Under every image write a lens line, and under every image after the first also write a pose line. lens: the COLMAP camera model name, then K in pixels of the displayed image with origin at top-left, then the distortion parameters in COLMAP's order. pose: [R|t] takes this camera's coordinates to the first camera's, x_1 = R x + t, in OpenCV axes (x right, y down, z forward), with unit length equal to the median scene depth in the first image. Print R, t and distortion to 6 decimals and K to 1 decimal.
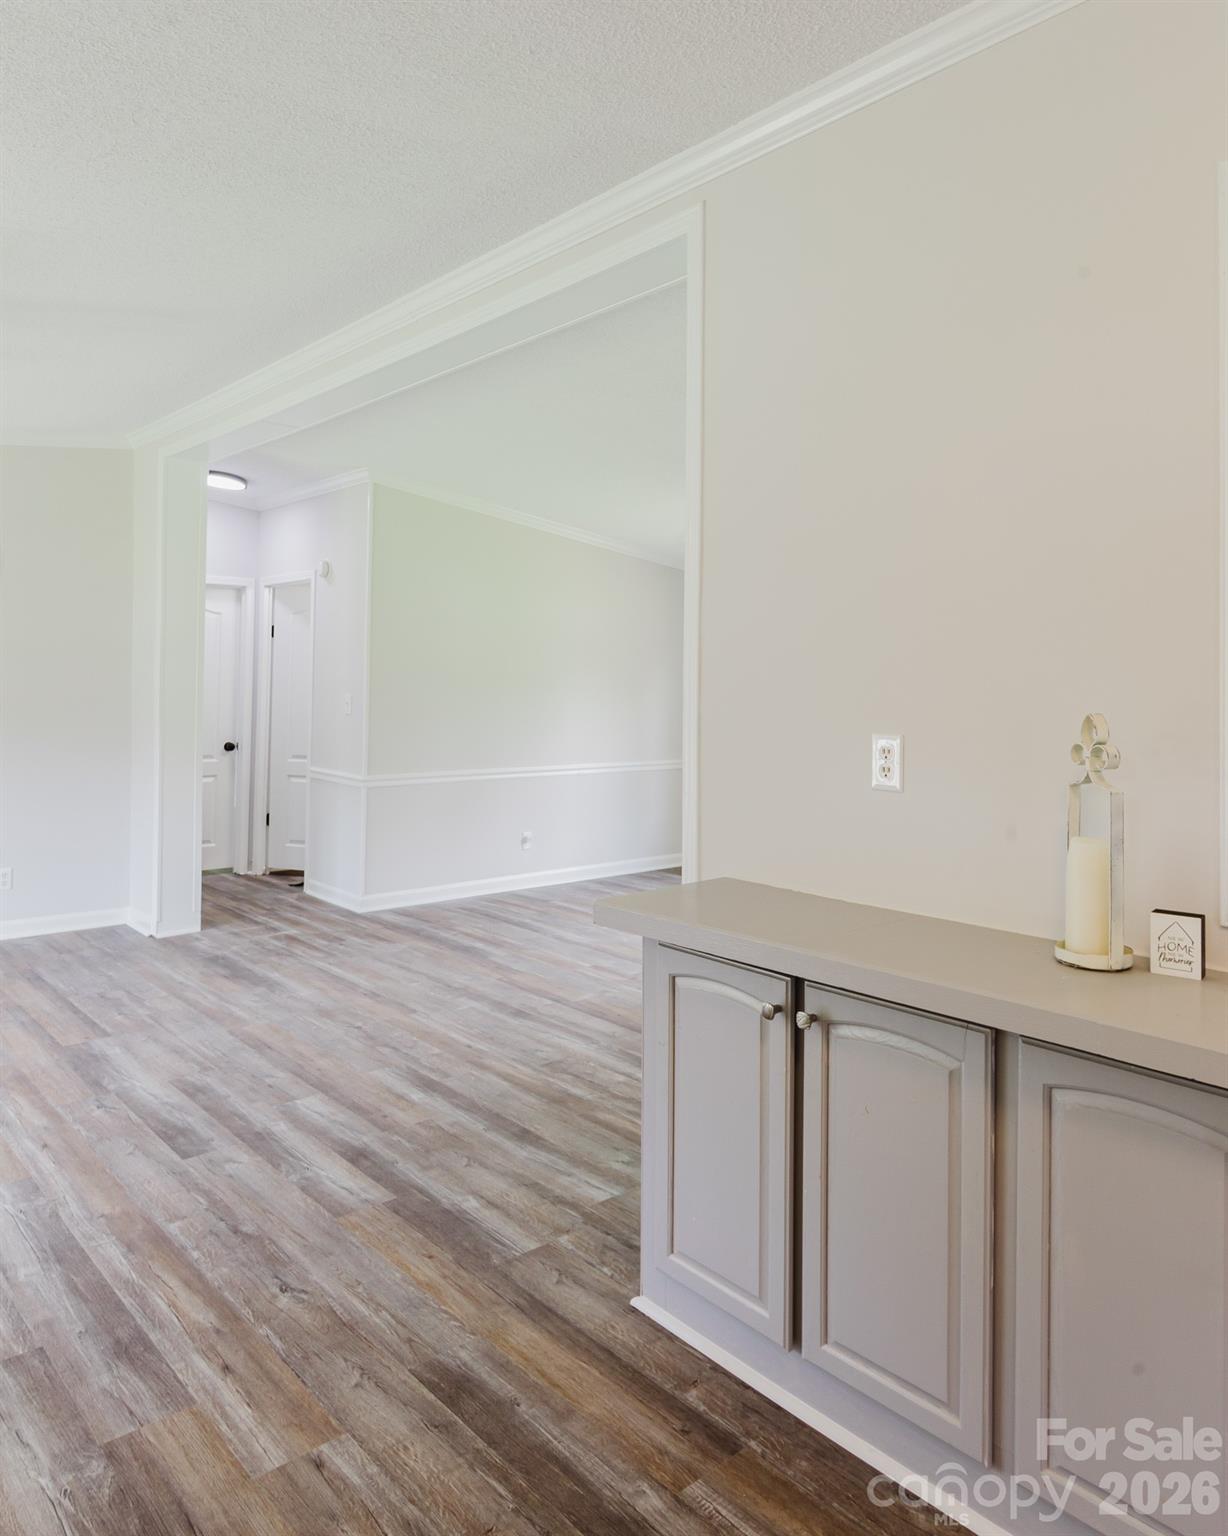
lens RADIAL K [[1066.1, 0, 585.3], [0, 1066.1, 737.2], [0, 0, 1]] dist [-0.022849, 0.004320]
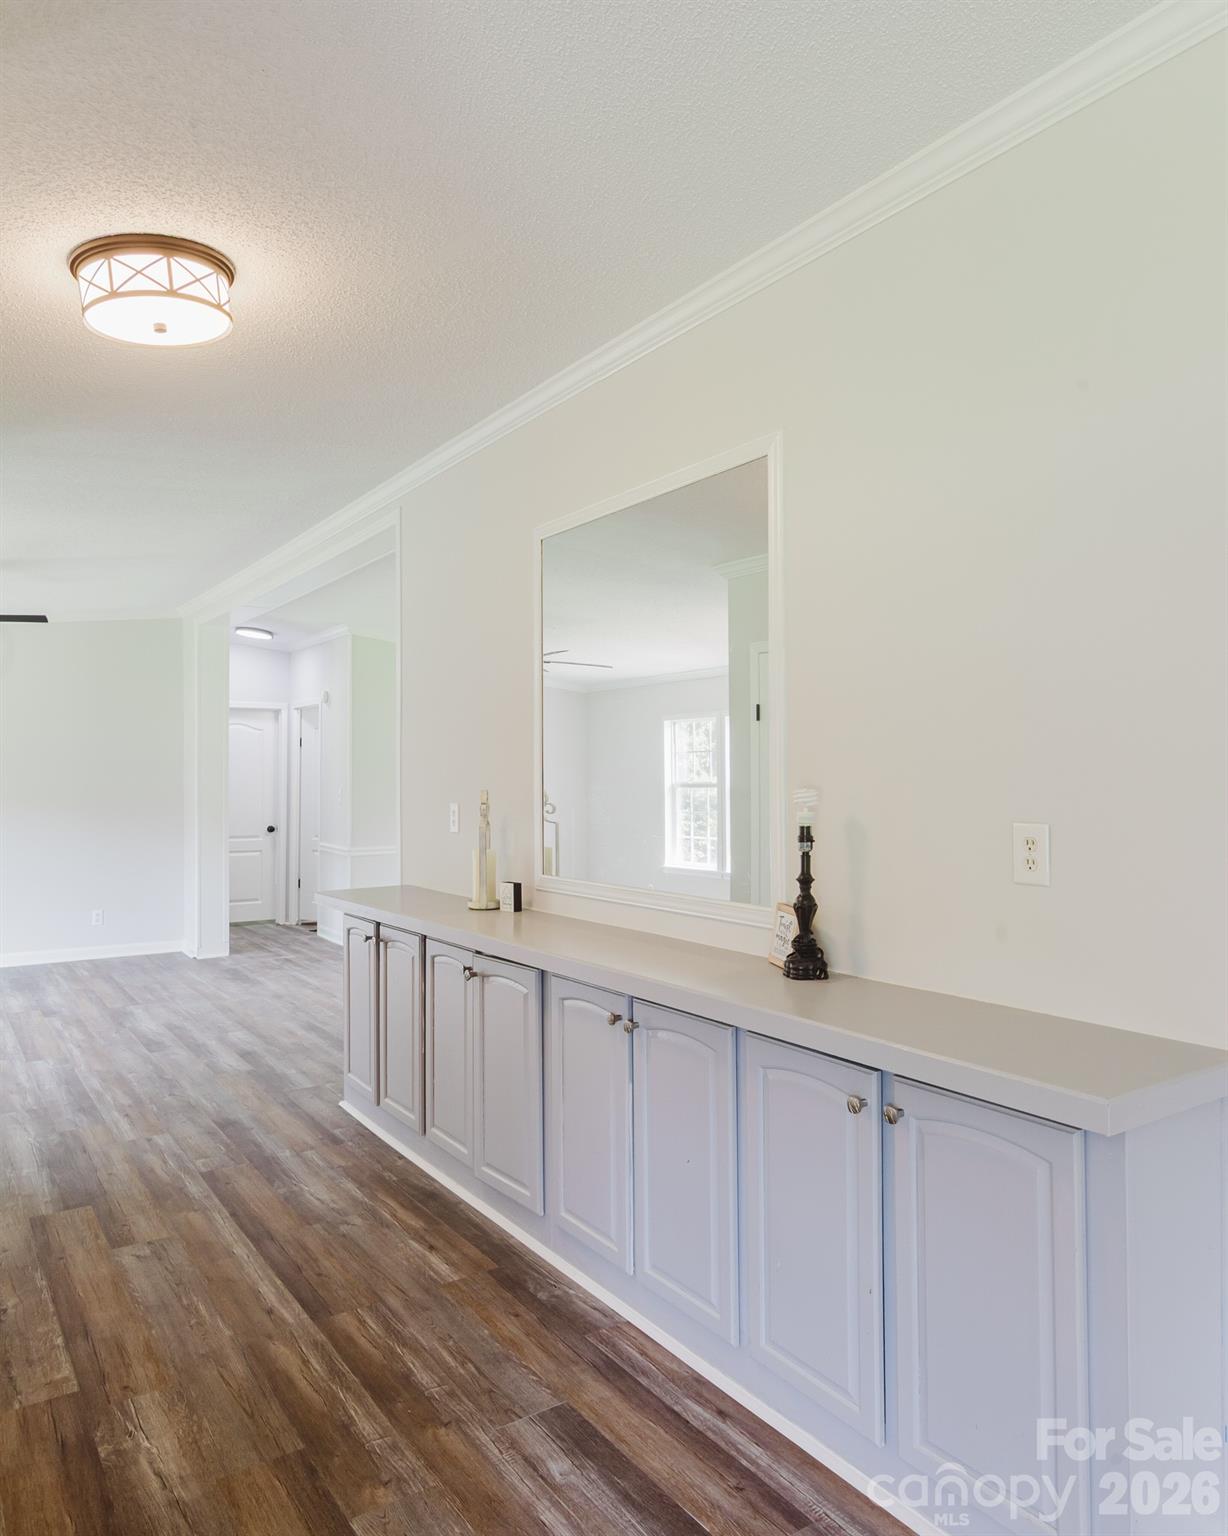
lens RADIAL K [[1066.1, 0, 585.3], [0, 1066.1, 737.2], [0, 0, 1]] dist [-0.022849, 0.004320]
pose [[0.990337, -0.018489, -0.137443, 0.420154], [0.006291, 0.996042, -0.088661, 0.029530], [0.138539, 0.086940, 0.986534, -0.483823]]
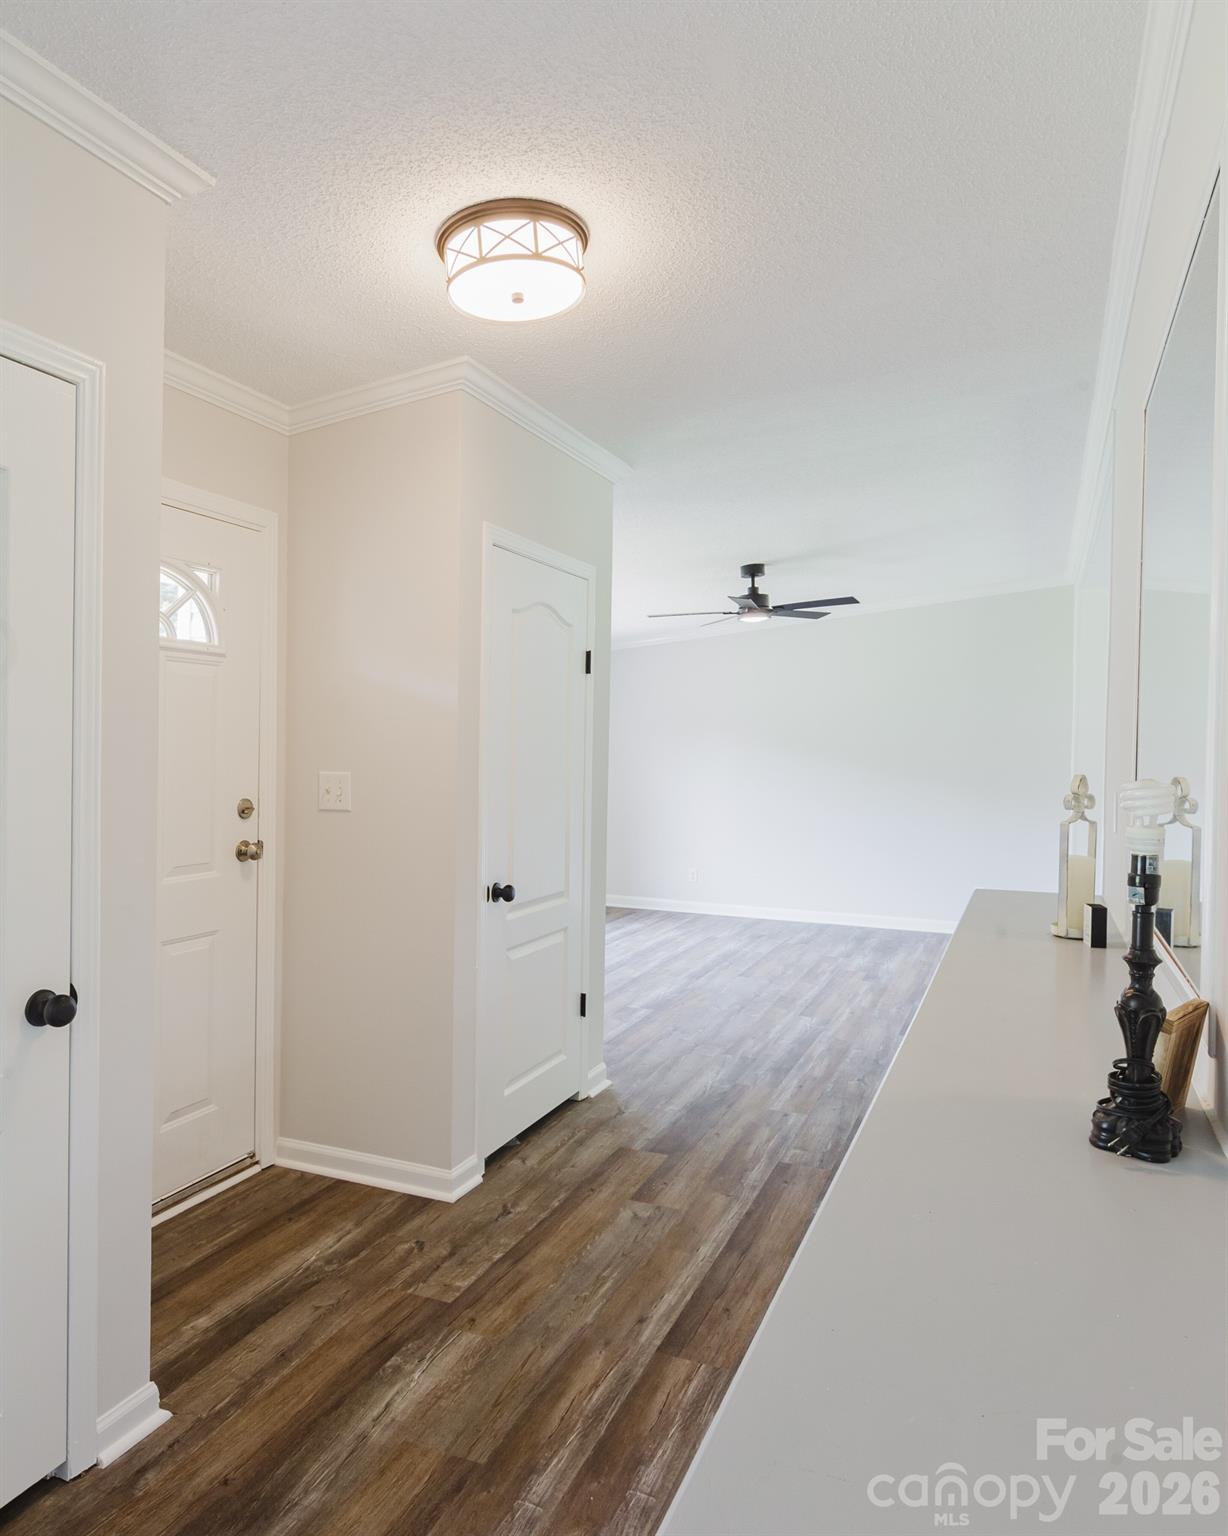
lens RADIAL K [[1039.9, 0, 614.0], [0, 1039.9, 768.0], [0, 0, 1]] dist [-0.021648, -0.000336]
pose [[0.453854, 0.015622, -0.890939, 0.648244], [-0.062548, 0.997939, -0.014365, 0.016310], [0.888878, 0.062246, 0.453895, -0.138770]]
